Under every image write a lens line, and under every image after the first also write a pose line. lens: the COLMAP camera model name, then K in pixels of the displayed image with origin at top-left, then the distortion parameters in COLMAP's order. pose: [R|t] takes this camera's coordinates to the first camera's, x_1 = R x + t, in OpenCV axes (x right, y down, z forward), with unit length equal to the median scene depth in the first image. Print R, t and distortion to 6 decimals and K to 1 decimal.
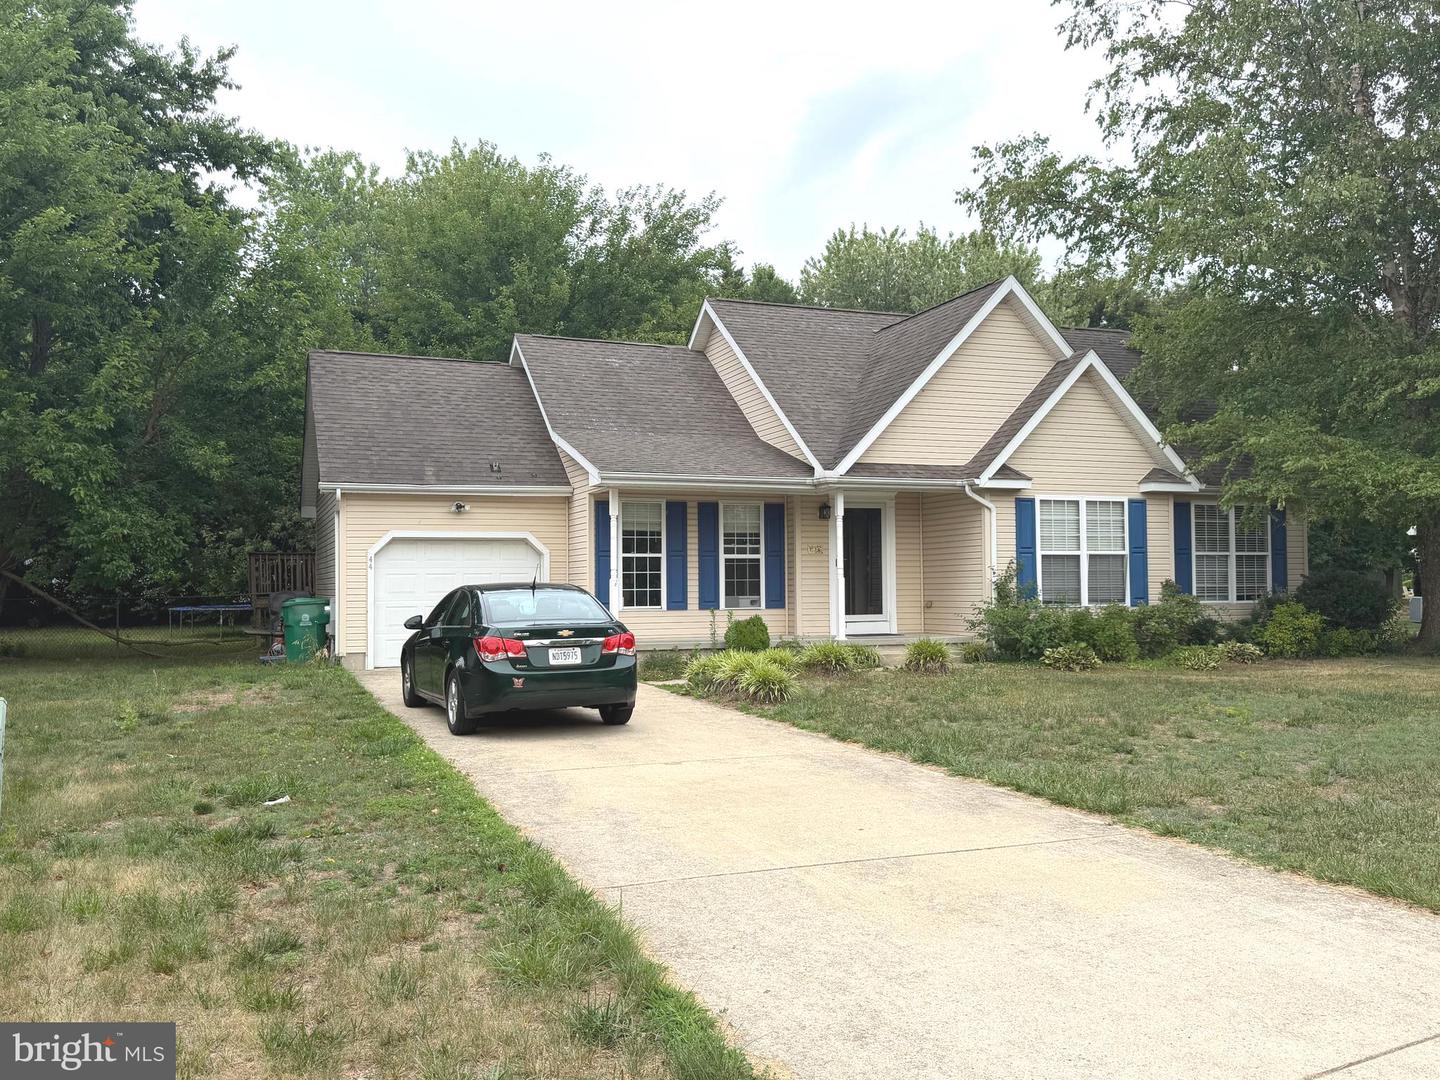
lens RADIAL K [[1186.6, 0, 720.0], [0, 1186.6, 540.0], [0, 0, 1]] dist [0.111897, -0.171446]
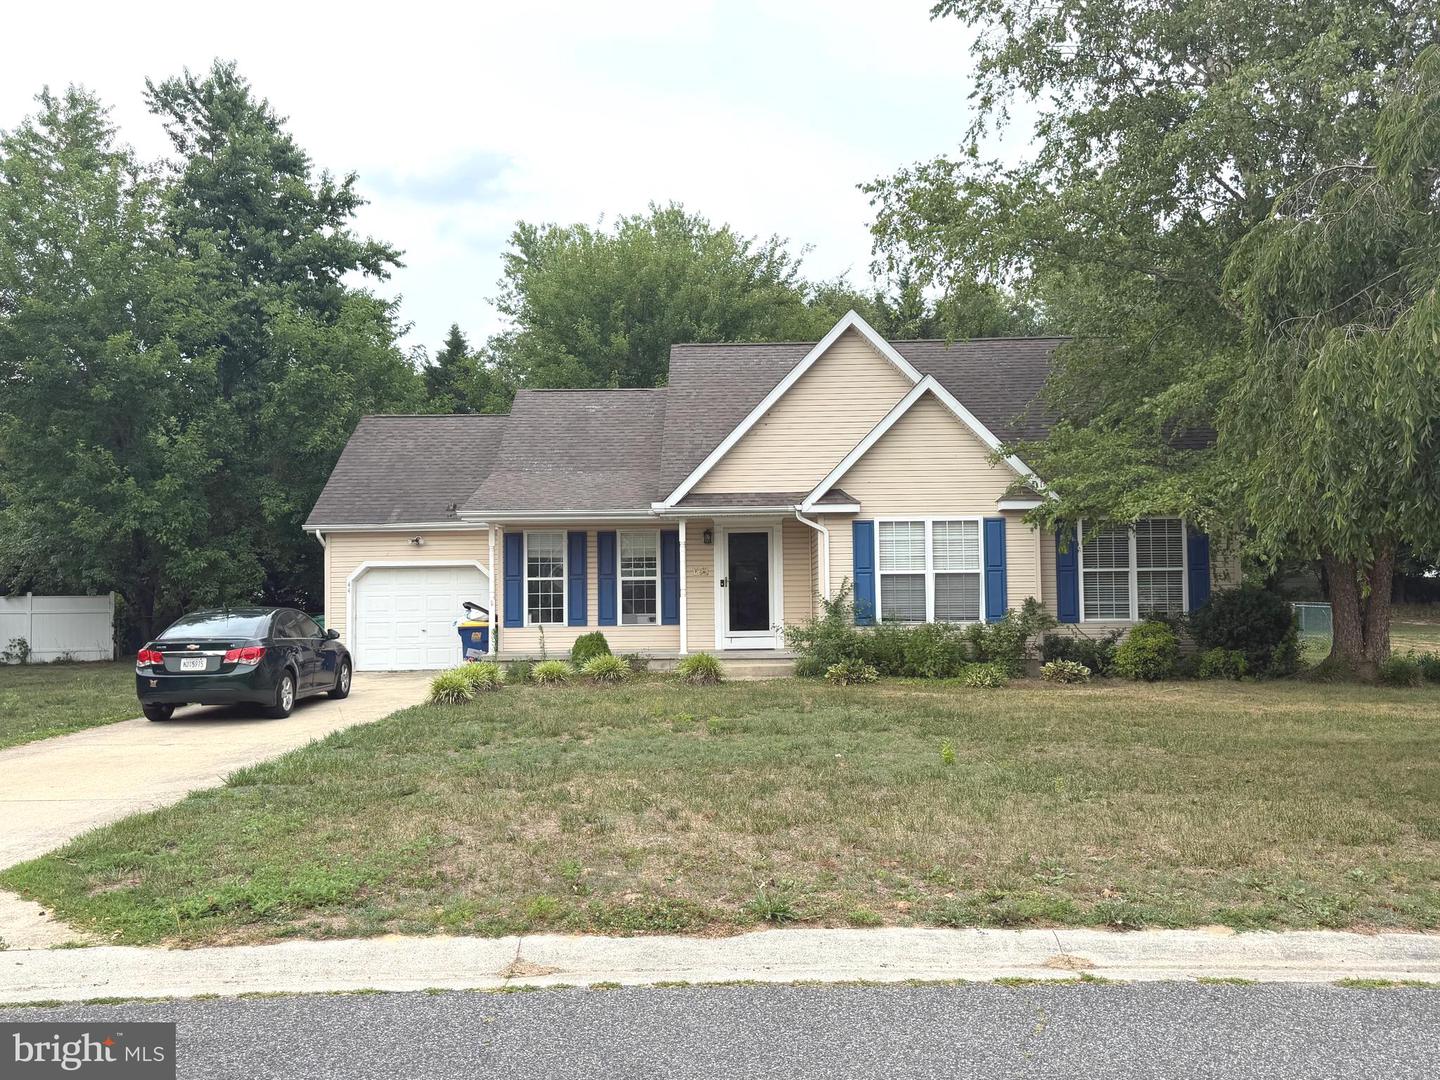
lens RADIAL K [[1186.6, 0, 720.0], [0, 1186.6, 540.0], [0, 0, 1]] dist [0.111897, -0.171446]
pose [[0.926924, -0.022043, -0.374601, 0.520144], [0.018963, 0.999749, -0.011907, -0.007904], [0.374770, 0.003934, 0.927110, -0.015947]]
